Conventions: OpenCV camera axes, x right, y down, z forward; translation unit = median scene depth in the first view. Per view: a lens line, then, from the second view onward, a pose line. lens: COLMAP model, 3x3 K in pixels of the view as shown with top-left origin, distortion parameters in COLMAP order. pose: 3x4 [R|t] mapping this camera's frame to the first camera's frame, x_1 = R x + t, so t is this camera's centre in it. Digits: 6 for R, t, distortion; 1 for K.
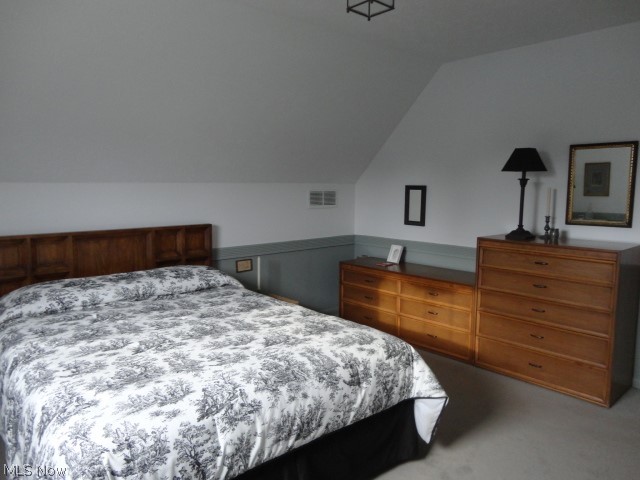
lens RADIAL K [[467.6, 0, 318.6], [0, 467.6, 238.5], [0, 0, 1]] dist [-0.005446, 0.002783]
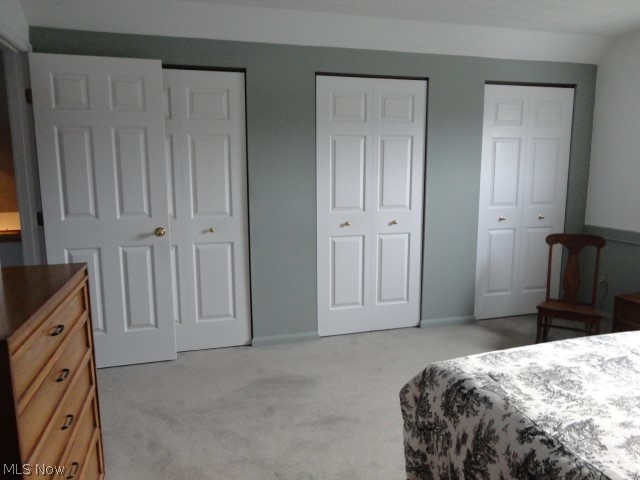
lens RADIAL K [[467.6, 0, 318.6], [0, 467.6, 238.5], [0, 0, 1]] dist [-0.005446, 0.002783]
pose [[-0.898186, -0.065172, 0.434758, 0.035074], [0.050818, 0.966928, 0.249936, -0.214151], [-0.436668, 0.246582, -0.865169, 1.886380]]
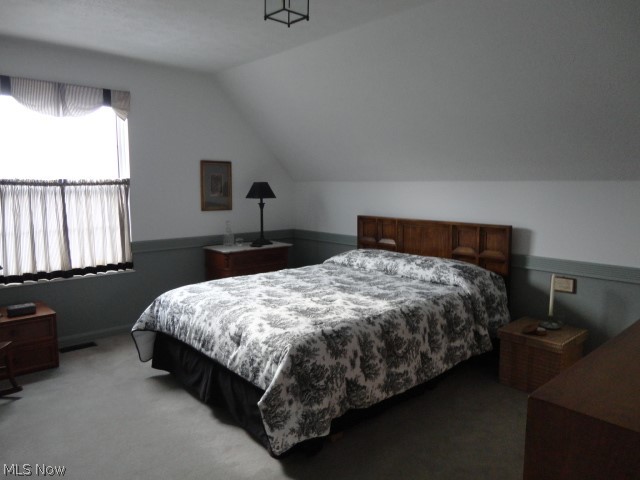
lens RADIAL K [[467.6, 0, 318.6], [0, 467.6, 238.5], [0, 0, 1]] dist [-0.005446, 0.002783]
pose [[0.005441, 0.115102, -0.993339, 1.218813], [-0.114376, 0.986906, 0.113730, -0.121973], [0.993423, 0.112995, 0.018535, 1.101849]]
